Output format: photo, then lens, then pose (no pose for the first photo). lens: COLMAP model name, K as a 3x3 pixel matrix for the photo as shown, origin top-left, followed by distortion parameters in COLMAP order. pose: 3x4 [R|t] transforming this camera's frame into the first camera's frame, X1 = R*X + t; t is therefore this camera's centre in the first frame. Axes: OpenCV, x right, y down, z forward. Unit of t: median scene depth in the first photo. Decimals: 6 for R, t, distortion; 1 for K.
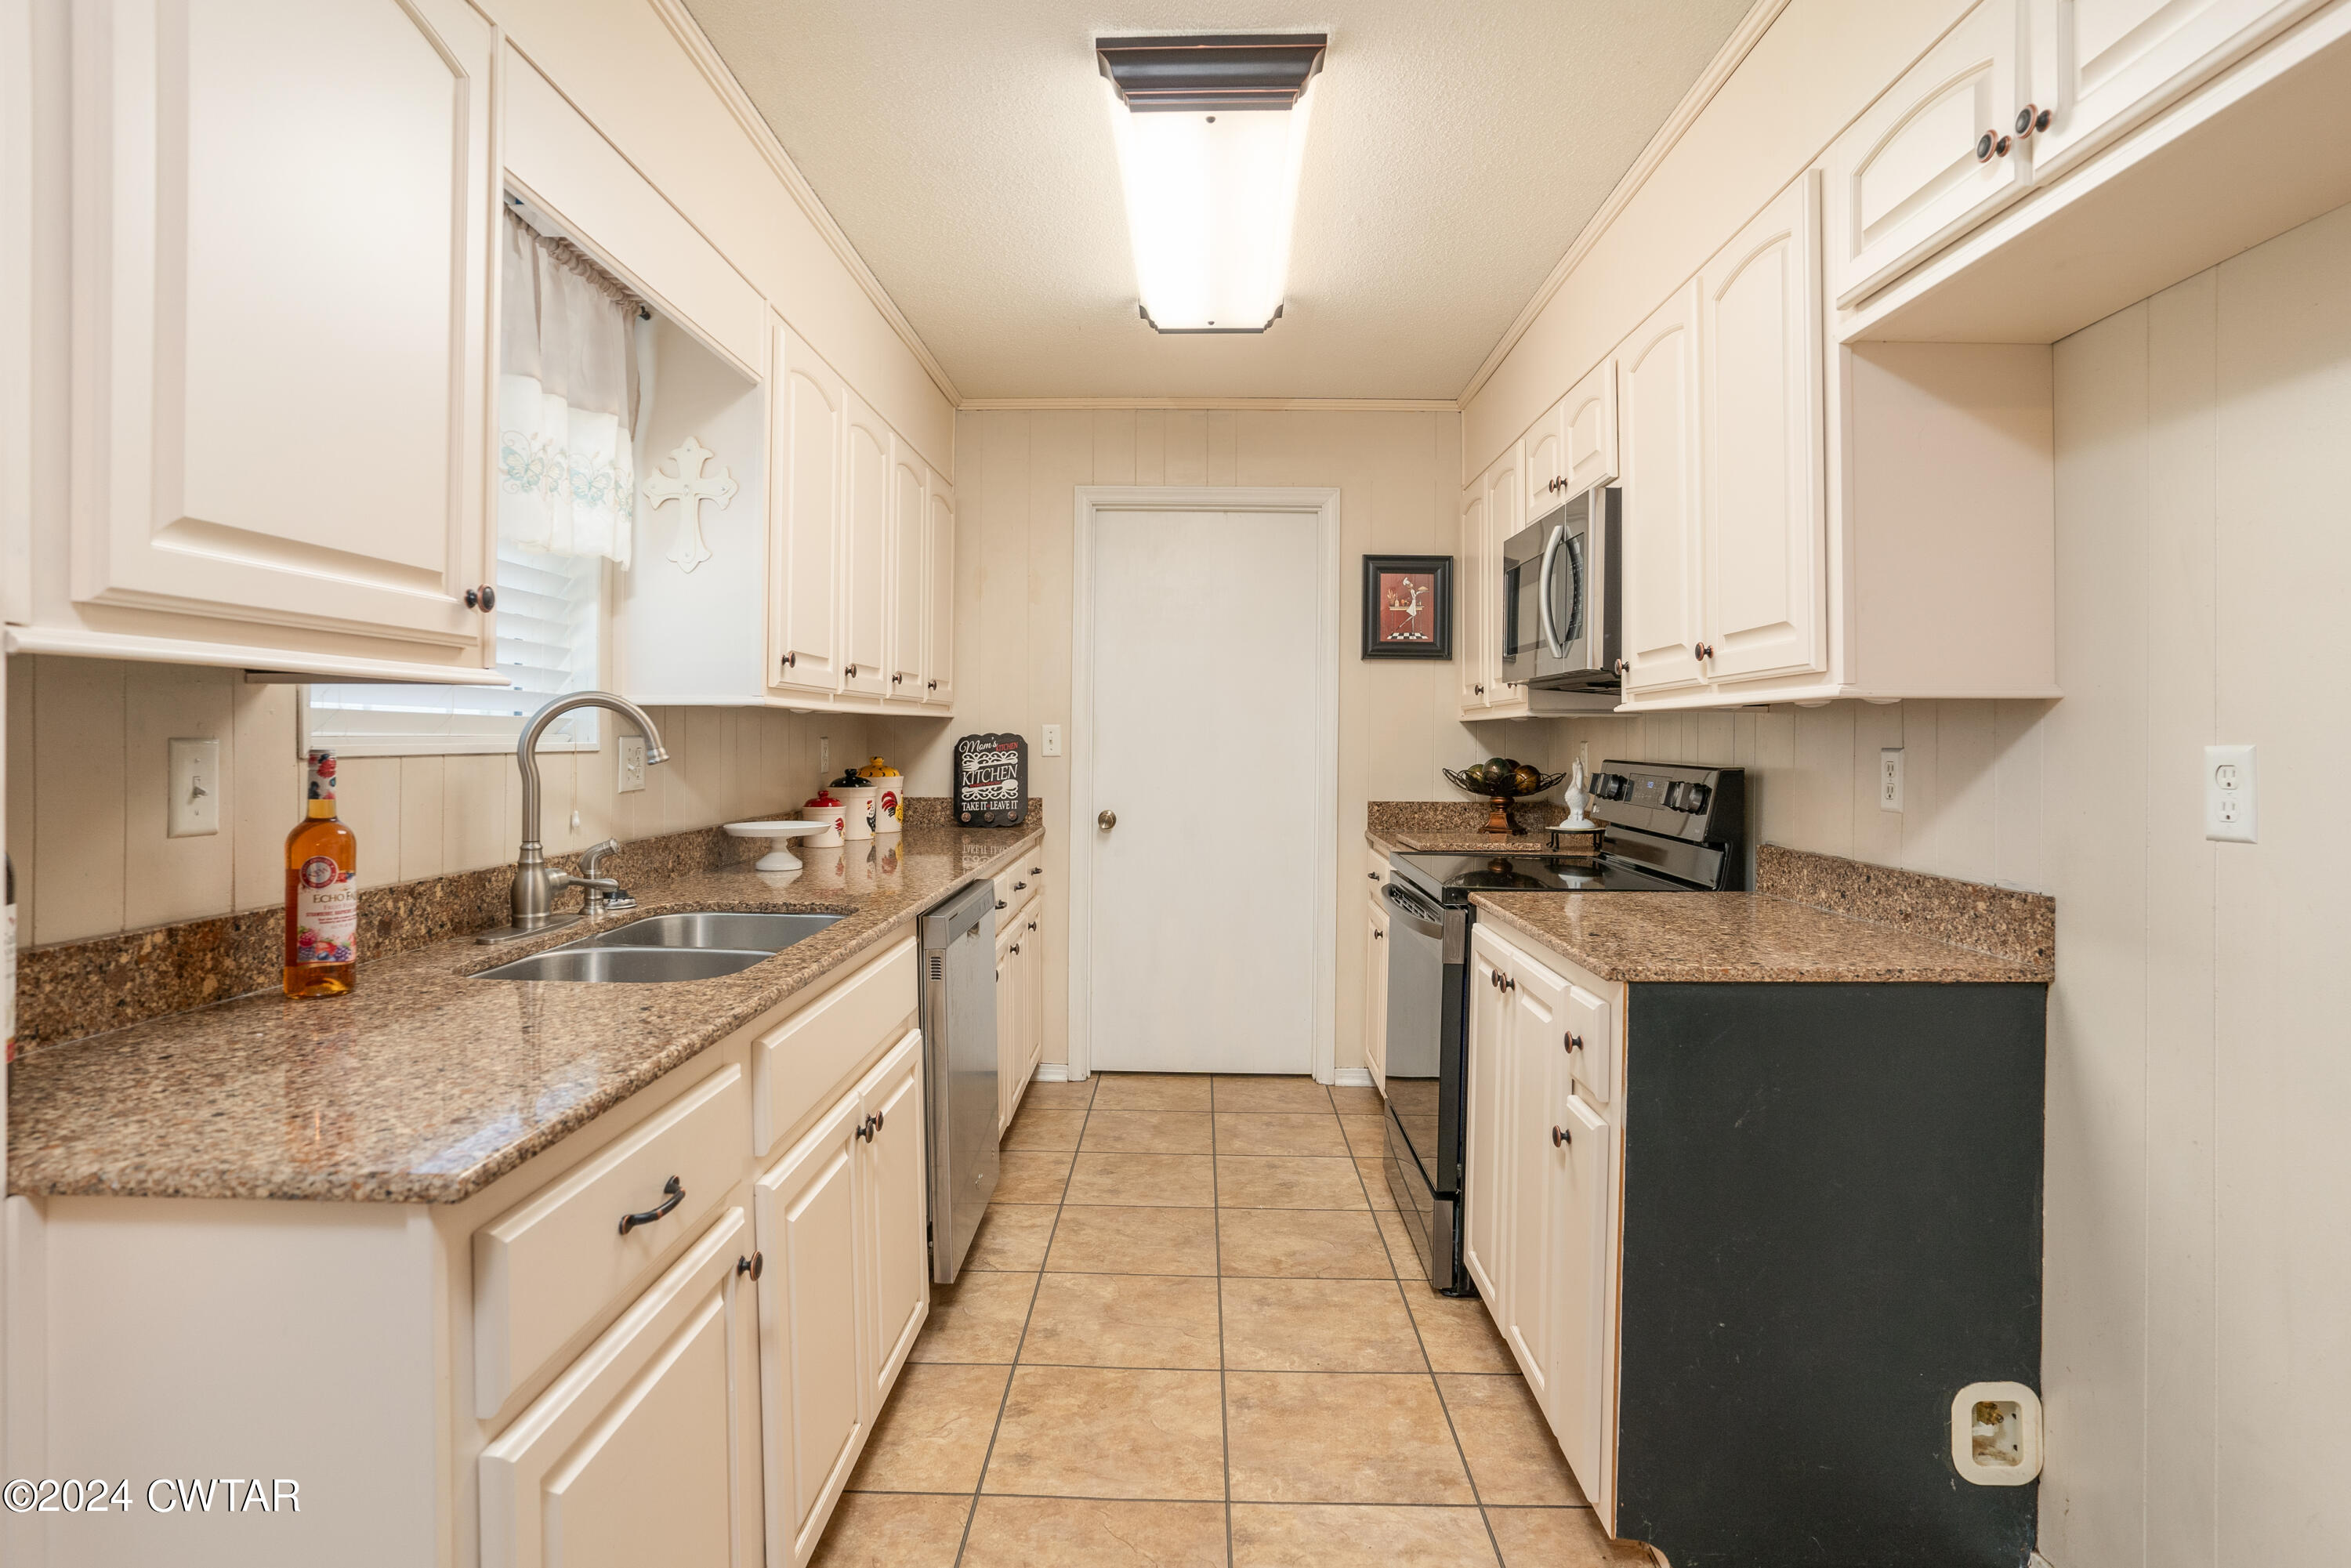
lens RADIAL K [[1170.8, 0, 1205.0], [0, 1170.8, 791.7], [0, 0, 1]] dist [-0.063557, 0.042030]
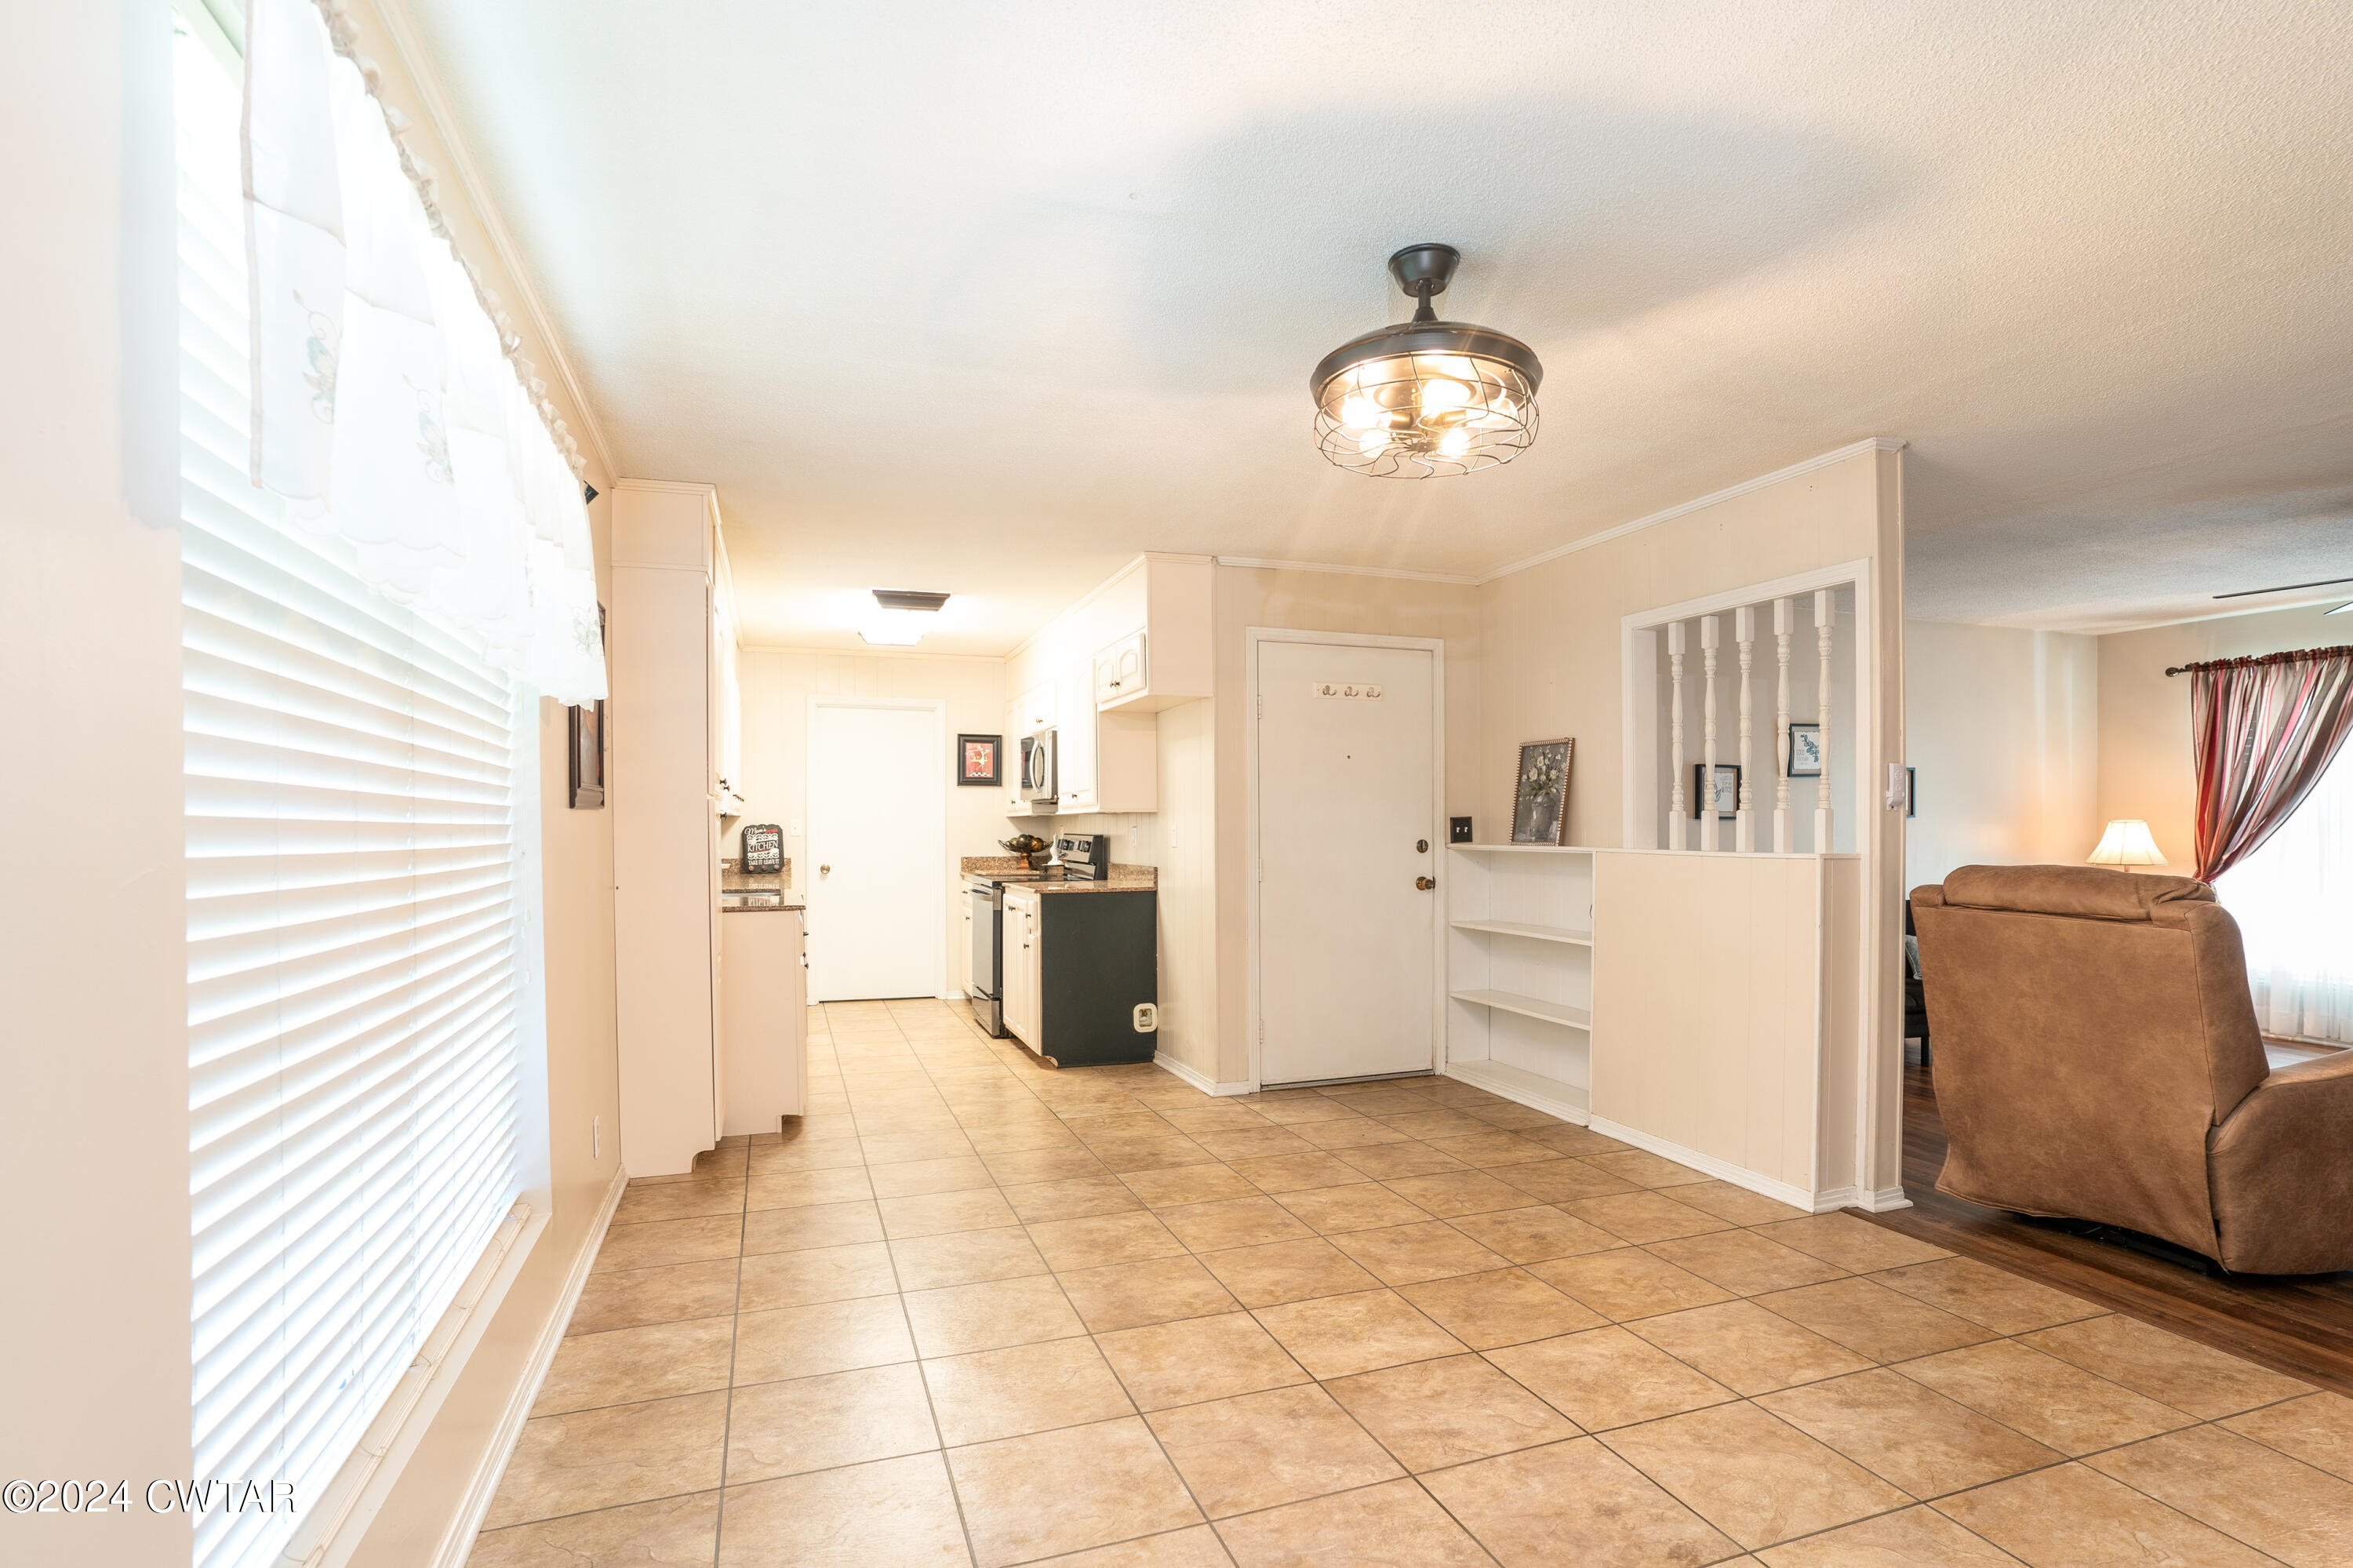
lens RADIAL K [[1171.9, 0, 1206.0], [0, 1171.9, 791.7], [0, 0, 1]] dist [-0.063557, 0.042030]
pose [[0.937975, 0.001996, 0.346698, -0.209727], [0.024473, 0.997108, -0.071950, 0.066451], [-0.345839, 0.075972, 0.935213, -1.335957]]
